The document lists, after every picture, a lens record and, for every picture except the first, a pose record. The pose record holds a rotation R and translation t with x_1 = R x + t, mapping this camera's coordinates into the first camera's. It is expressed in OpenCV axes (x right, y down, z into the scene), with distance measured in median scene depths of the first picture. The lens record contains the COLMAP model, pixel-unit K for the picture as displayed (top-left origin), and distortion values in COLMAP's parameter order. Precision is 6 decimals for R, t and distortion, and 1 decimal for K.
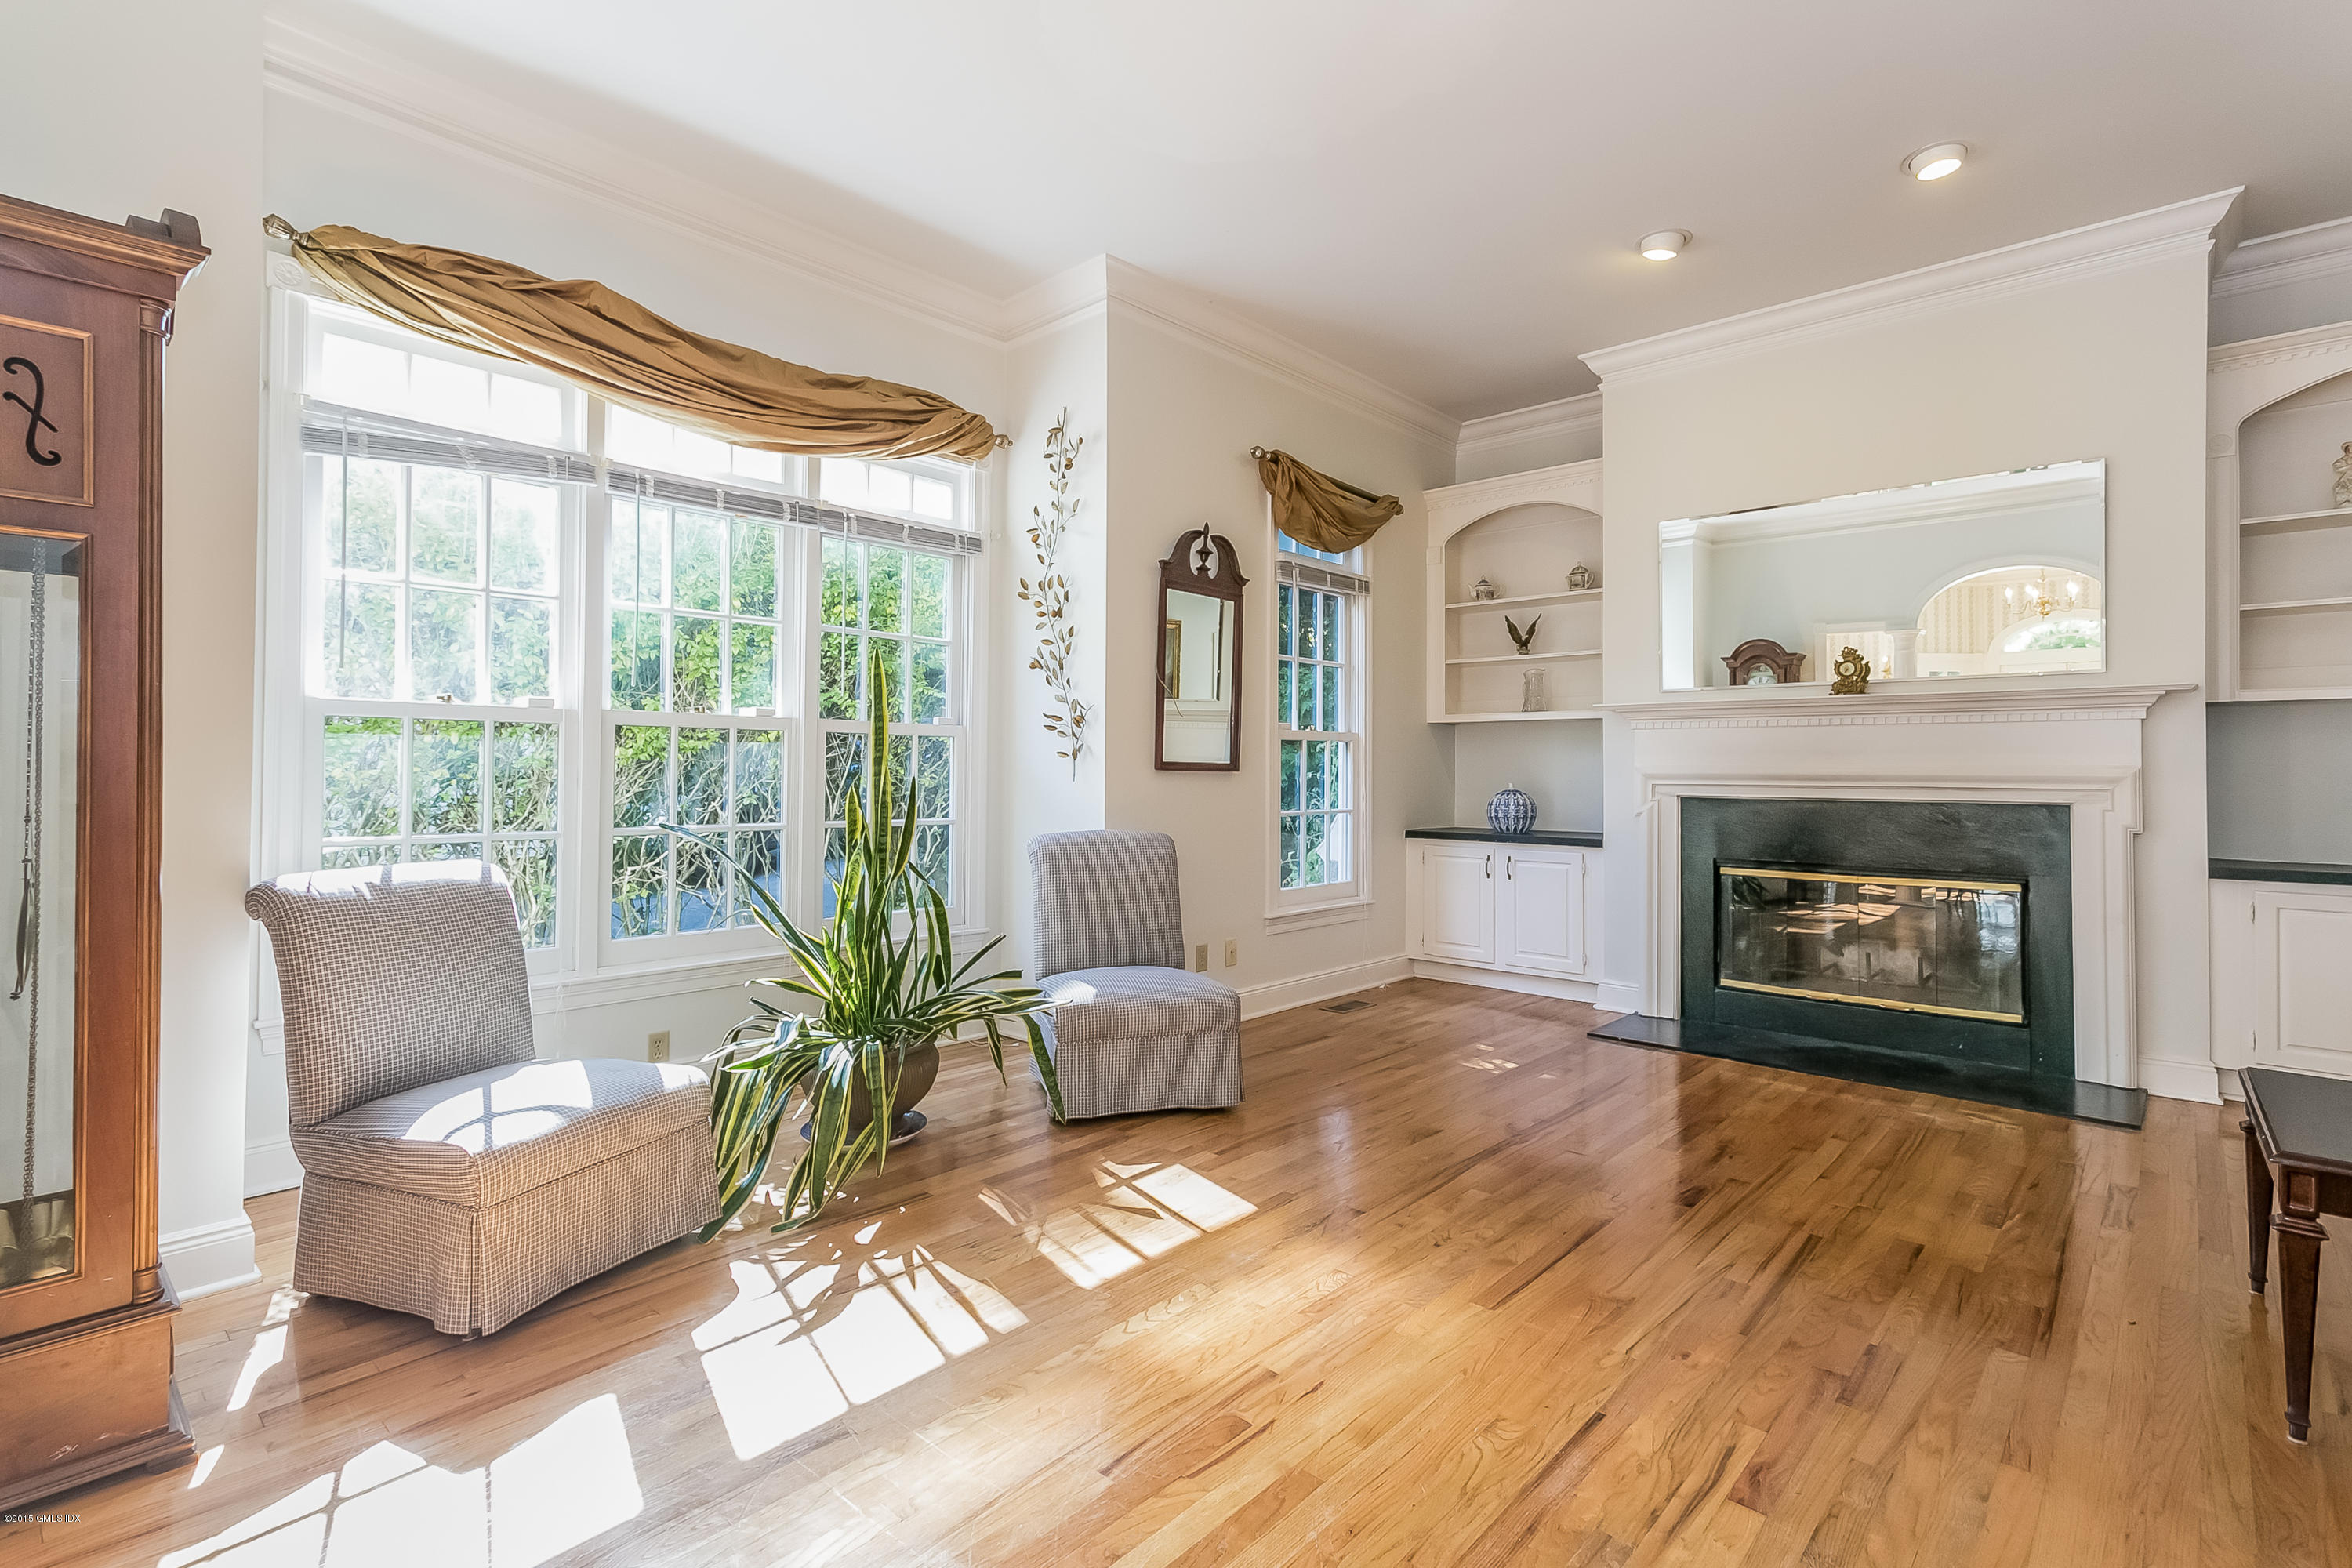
lens RADIAL K [[1102.4, 0, 1163.1], [0, 1102.4, 757.3], [0, 0, 1]] dist [0.000838, 0.000343]
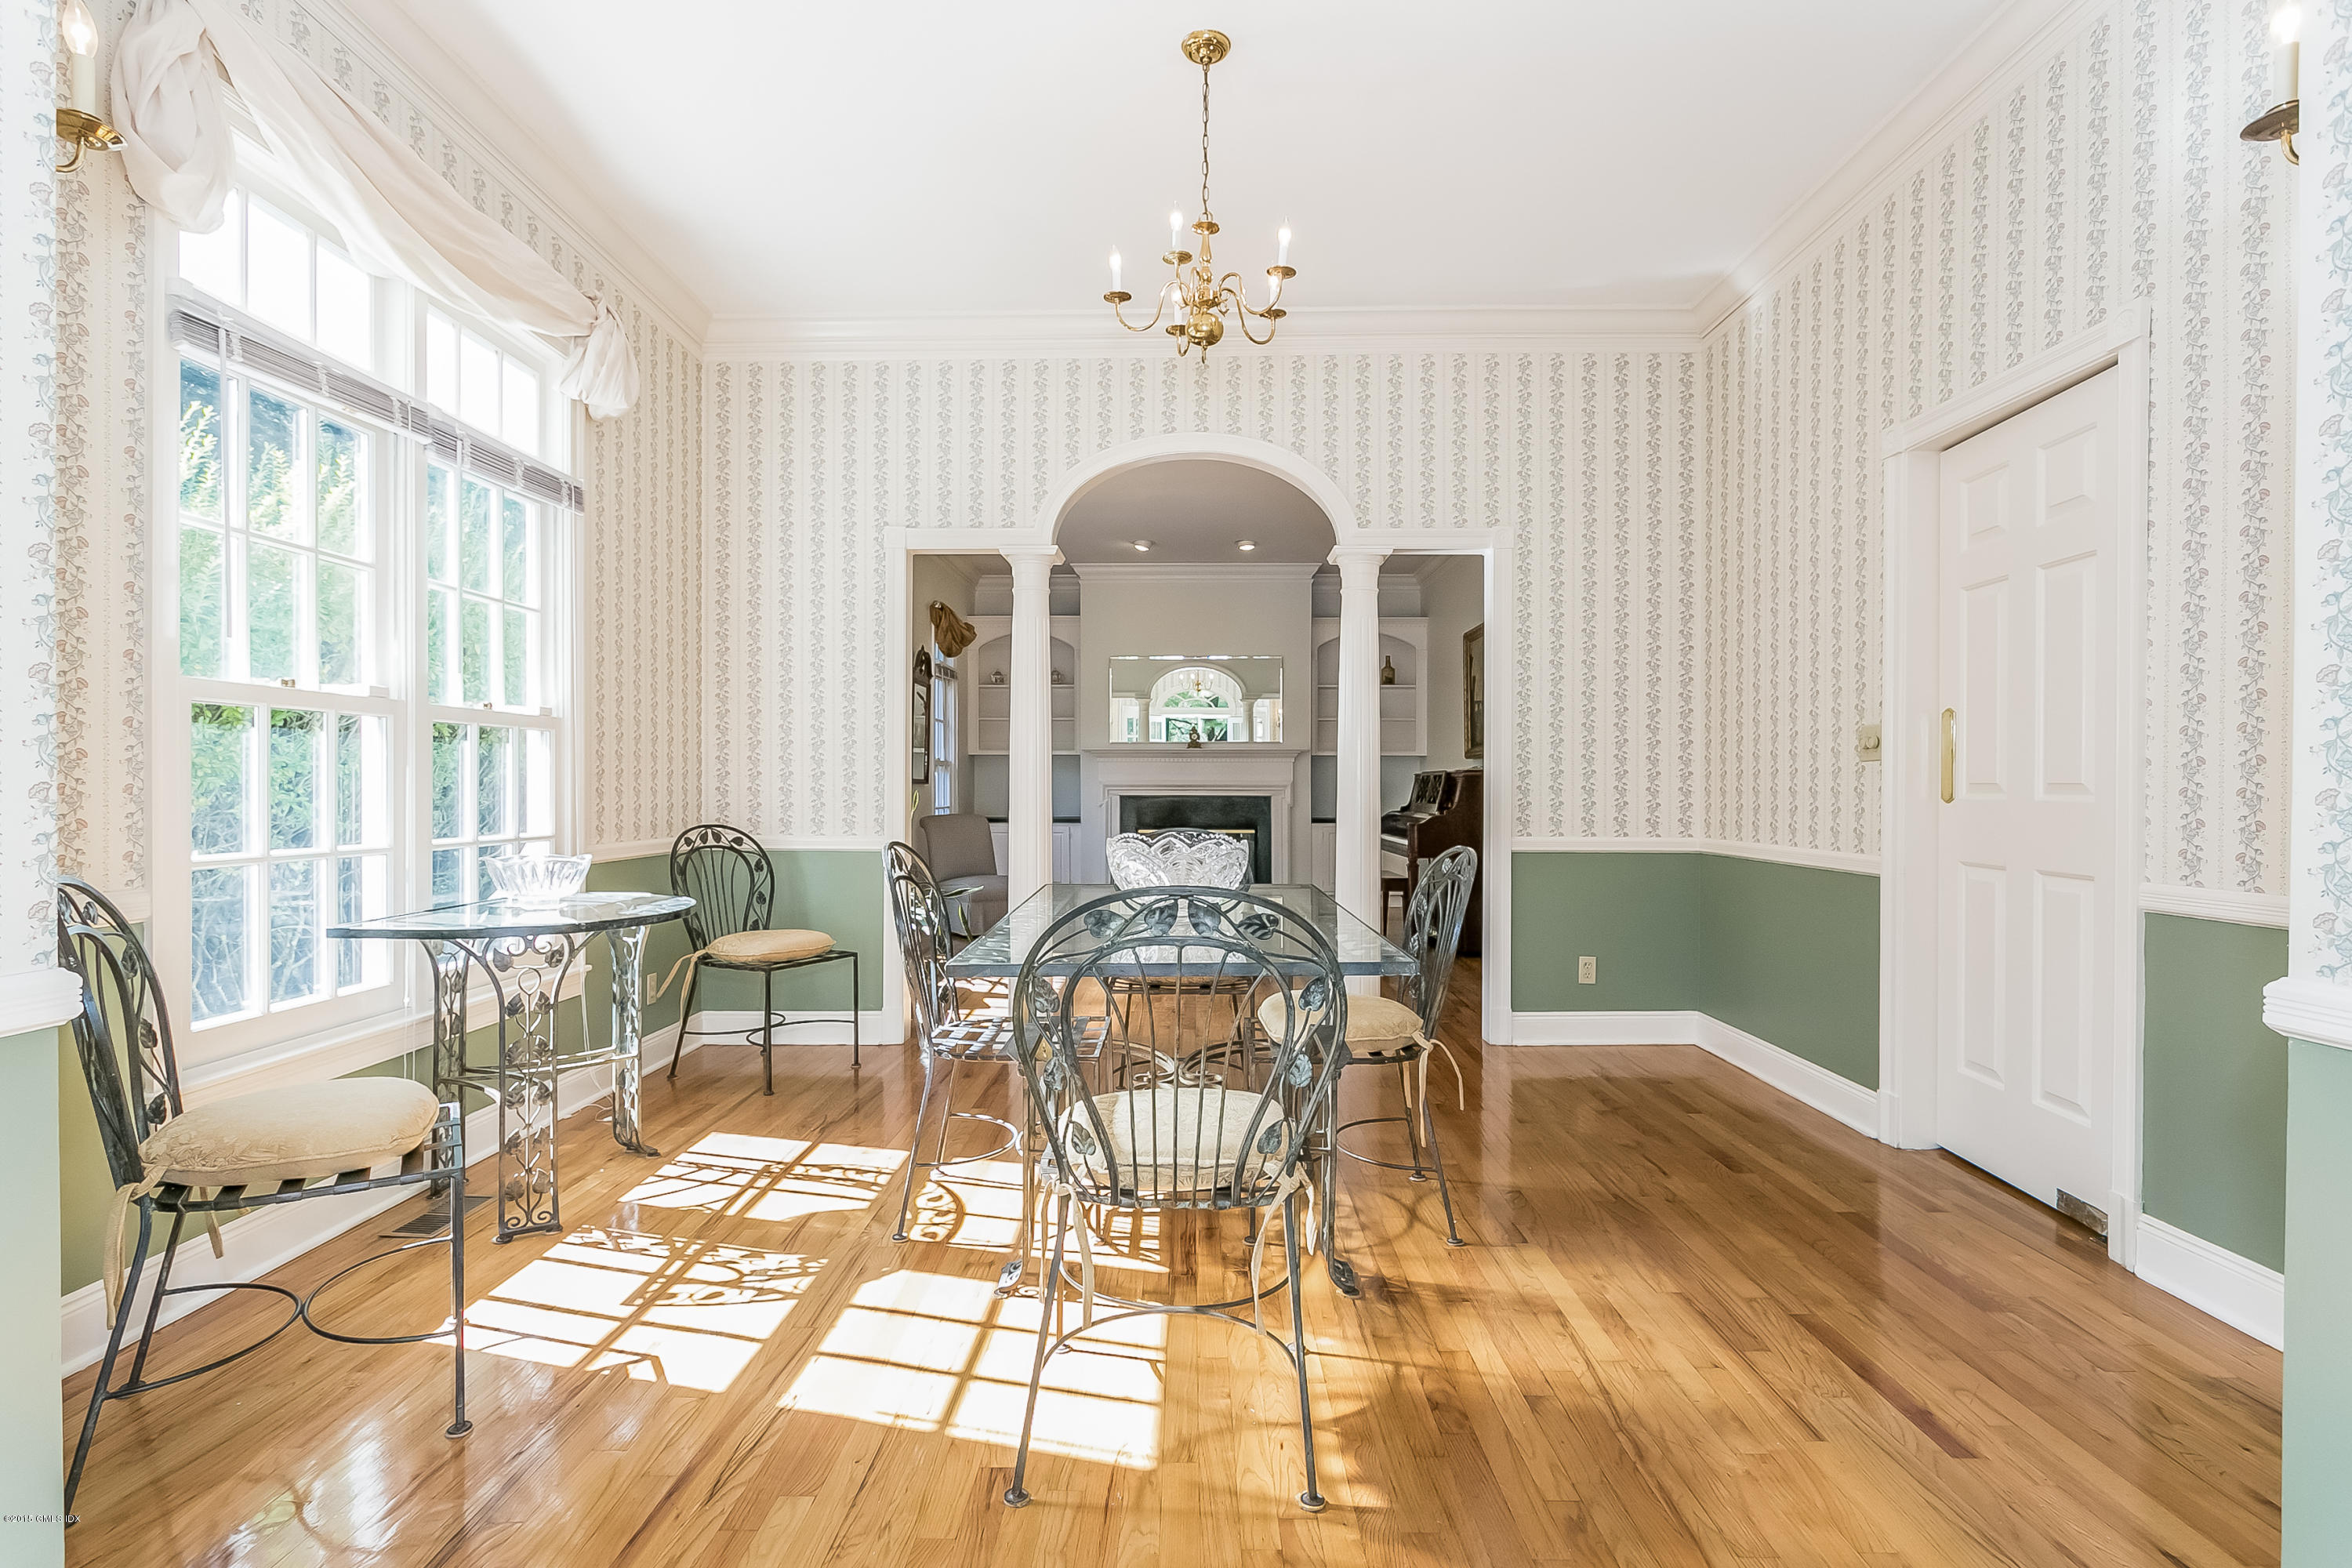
lens RADIAL K [[1147.6, 0, 1176.0], [0, 1147.6, 784.0], [0, 0, 1]] dist [0.000332, 0.000085]
pose [[0.741328, -0.001754, 0.671140, -1.411078], [-0.005421, 0.999948, 0.008600, -0.006077], [-0.671121, -0.010014, 0.741281, -1.017514]]
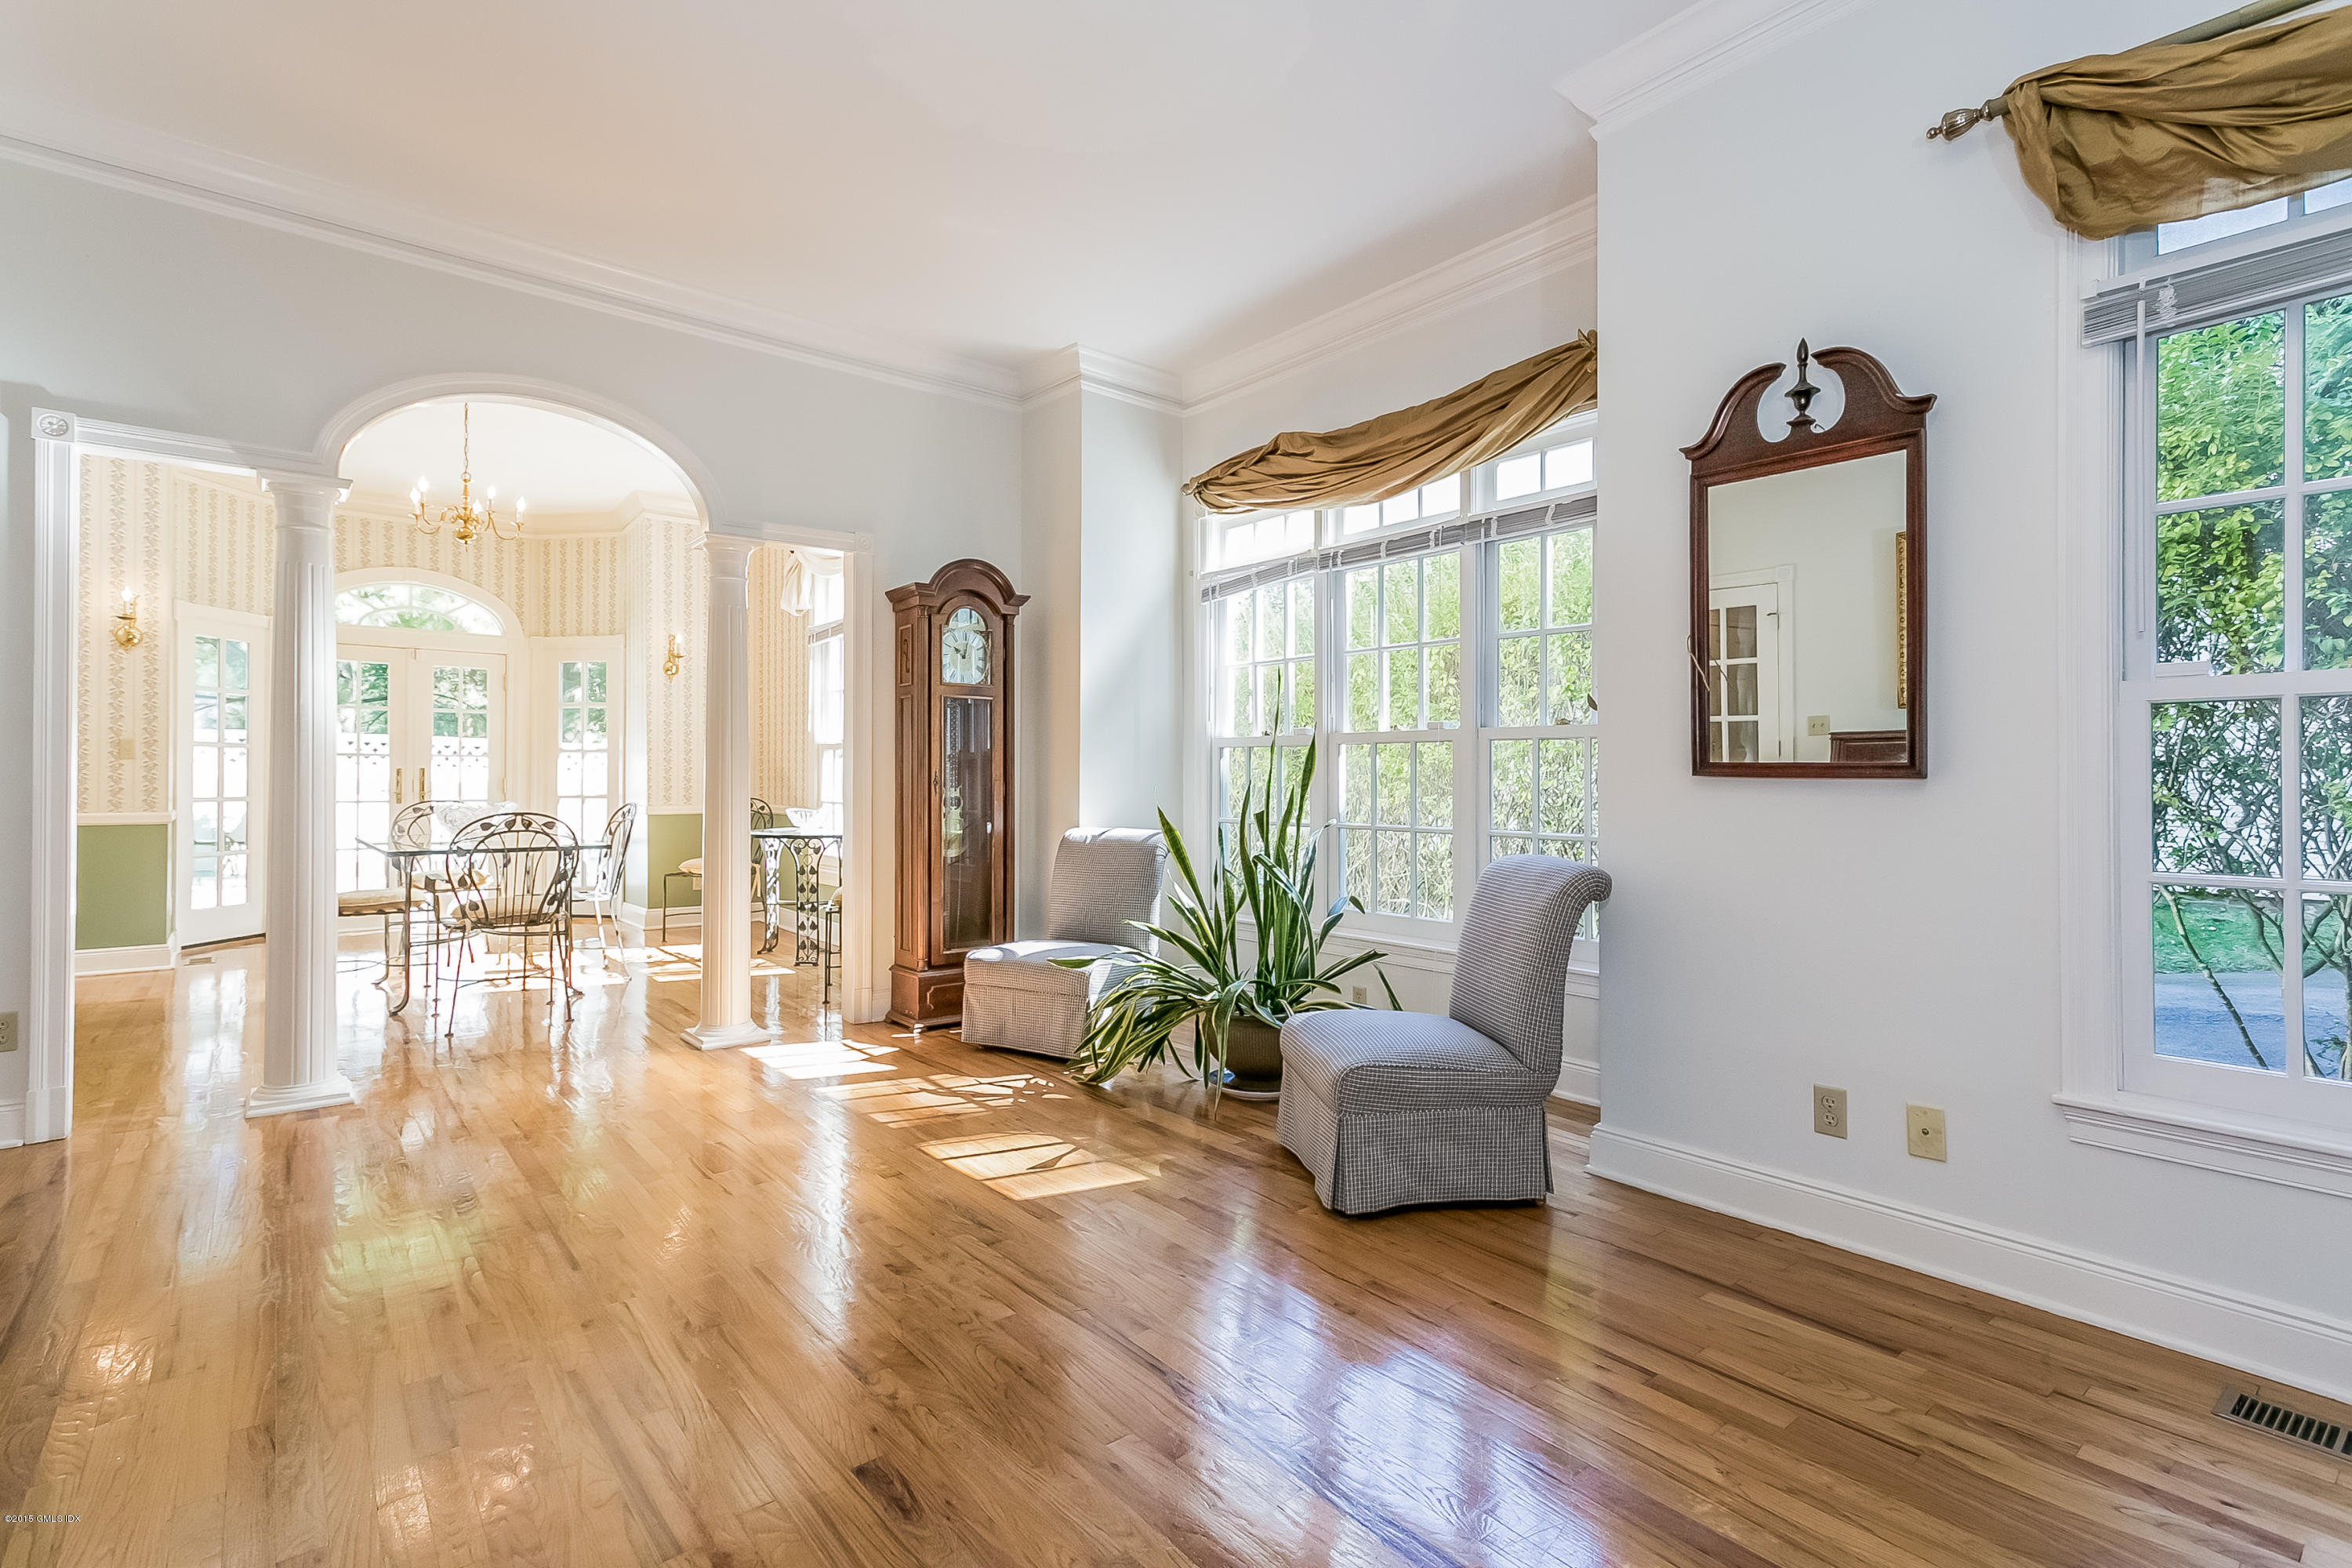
lens RADIAL K [[1106.0, 0, 1181.4], [0, 1106.0, 774.7], [0, 0, 1]] dist [0.000045, 0.000221]
pose [[-0.131548, -0.013259, -0.991221, 0.871847], [0.004615, 0.999892, -0.013988, 0.024222], [0.991299, -0.006414, -0.131473, 1.028517]]
